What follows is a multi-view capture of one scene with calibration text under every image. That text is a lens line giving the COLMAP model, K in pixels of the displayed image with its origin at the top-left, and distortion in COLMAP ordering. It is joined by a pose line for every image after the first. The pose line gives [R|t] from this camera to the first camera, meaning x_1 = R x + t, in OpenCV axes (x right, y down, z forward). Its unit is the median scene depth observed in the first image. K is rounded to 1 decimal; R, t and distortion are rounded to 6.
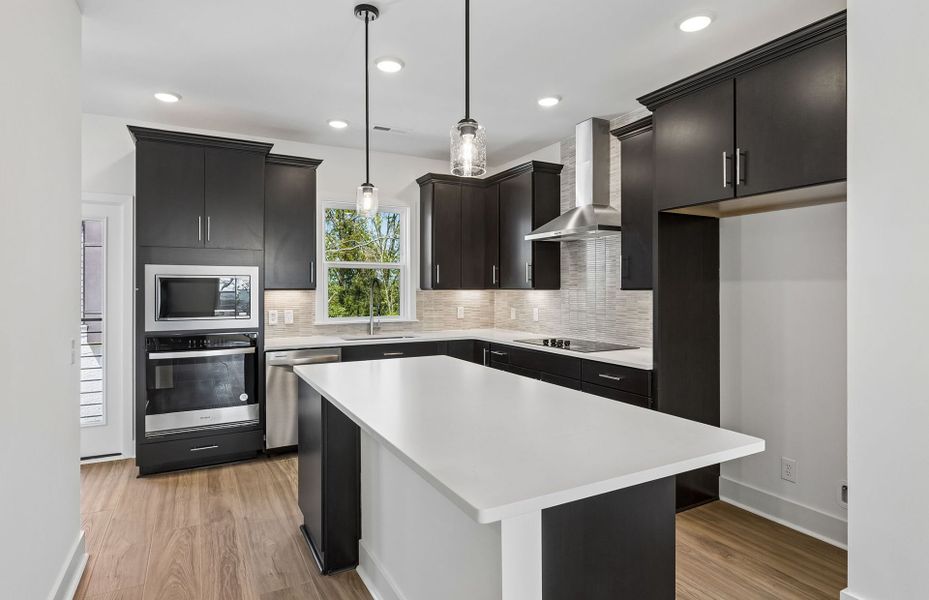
lens RADIAL K [[499.8, 0, 467.4], [0, 499.8, 291.8], [0, 0, 1]] dist [-0.001289, -0.000164]
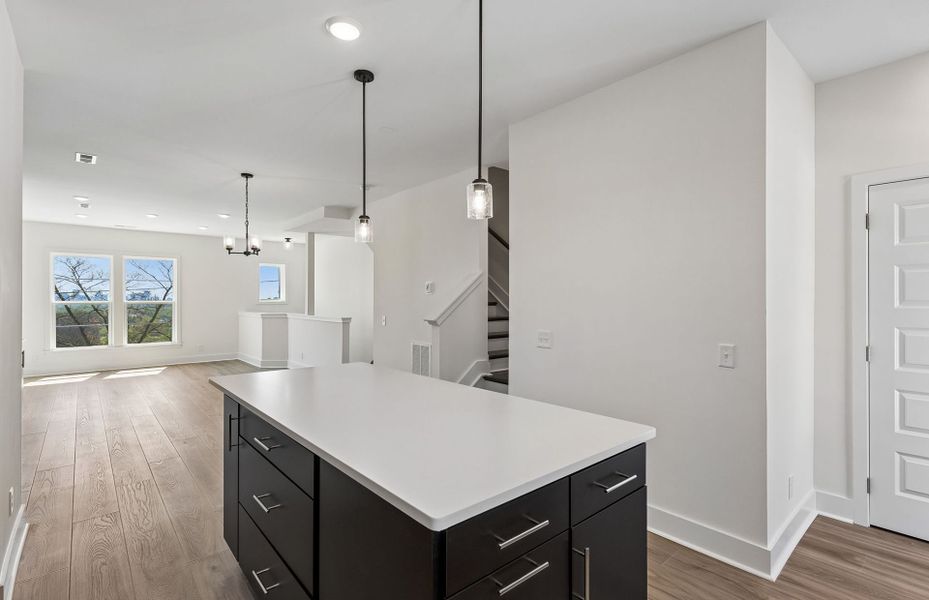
lens RADIAL K [[426.4, 0, 464.8], [0, 426.4, 293.1], [0, 0, 1]] dist [0.001683, 0.000229]
pose [[-0.976746, -0.002364, -0.214386, -0.009343], [-0.000601, 0.999965, -0.008286, -0.005911], [0.214398, -0.007964, -0.976714, 0.924675]]
